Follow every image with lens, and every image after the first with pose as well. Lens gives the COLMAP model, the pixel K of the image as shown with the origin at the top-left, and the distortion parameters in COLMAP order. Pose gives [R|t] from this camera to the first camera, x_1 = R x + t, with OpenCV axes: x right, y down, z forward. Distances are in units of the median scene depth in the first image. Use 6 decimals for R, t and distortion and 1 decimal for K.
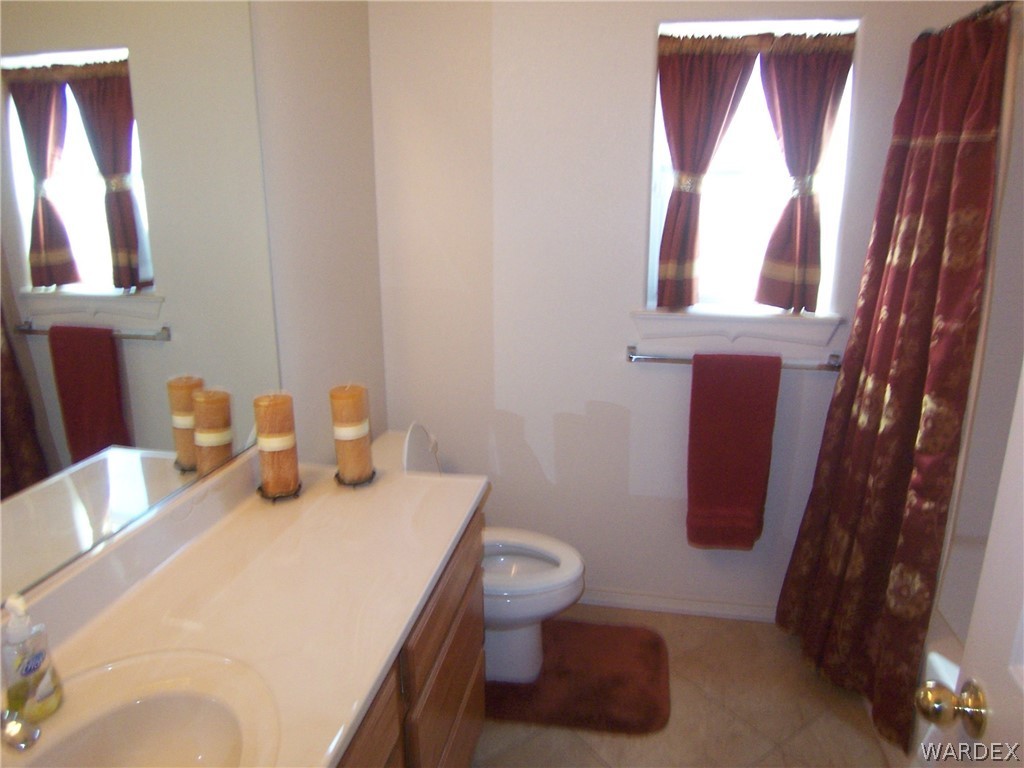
lens RADIAL K [[687.7, 0, 512.2], [0, 687.7, 381.2], [0, 0, 1]] dist [-0.020181, -0.031866]
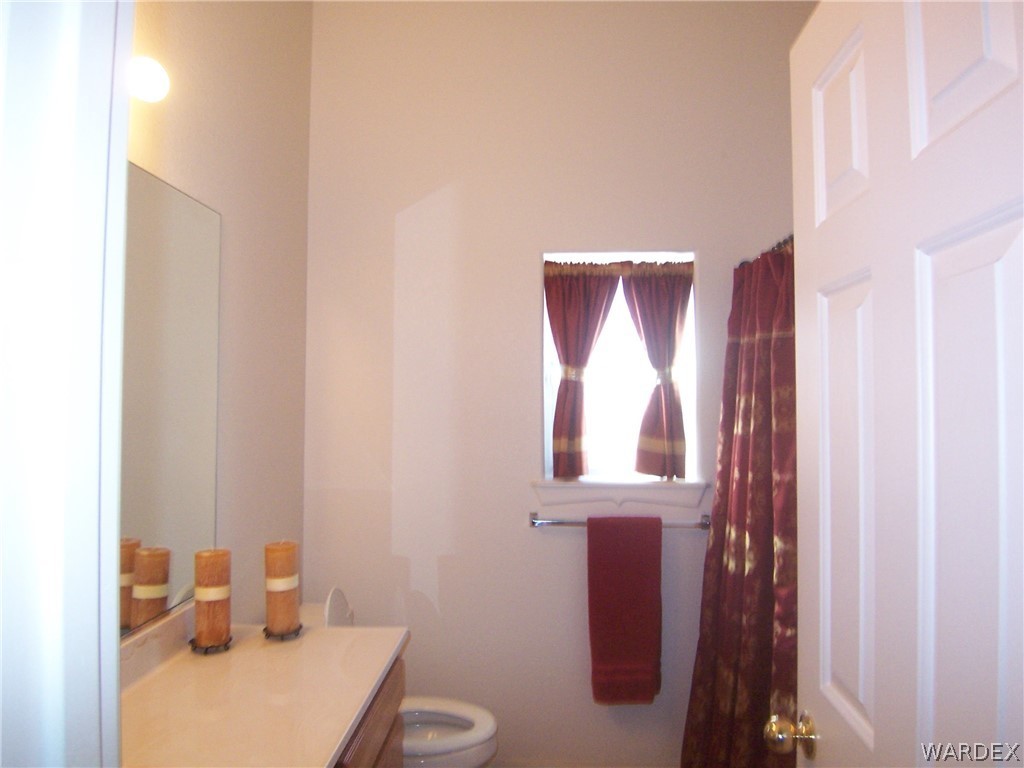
lens RADIAL K [[687.7, 0, 511.7], [0, 687.7, 383.6], [0, 0, 1]] dist [-0.020181, -0.031866]
pose [[0.989911, 0.004176, 0.141629, -0.025145], [0.036915, 0.957444, -0.286248, 0.079243], [-0.136797, 0.288589, 0.947630, -0.146836]]
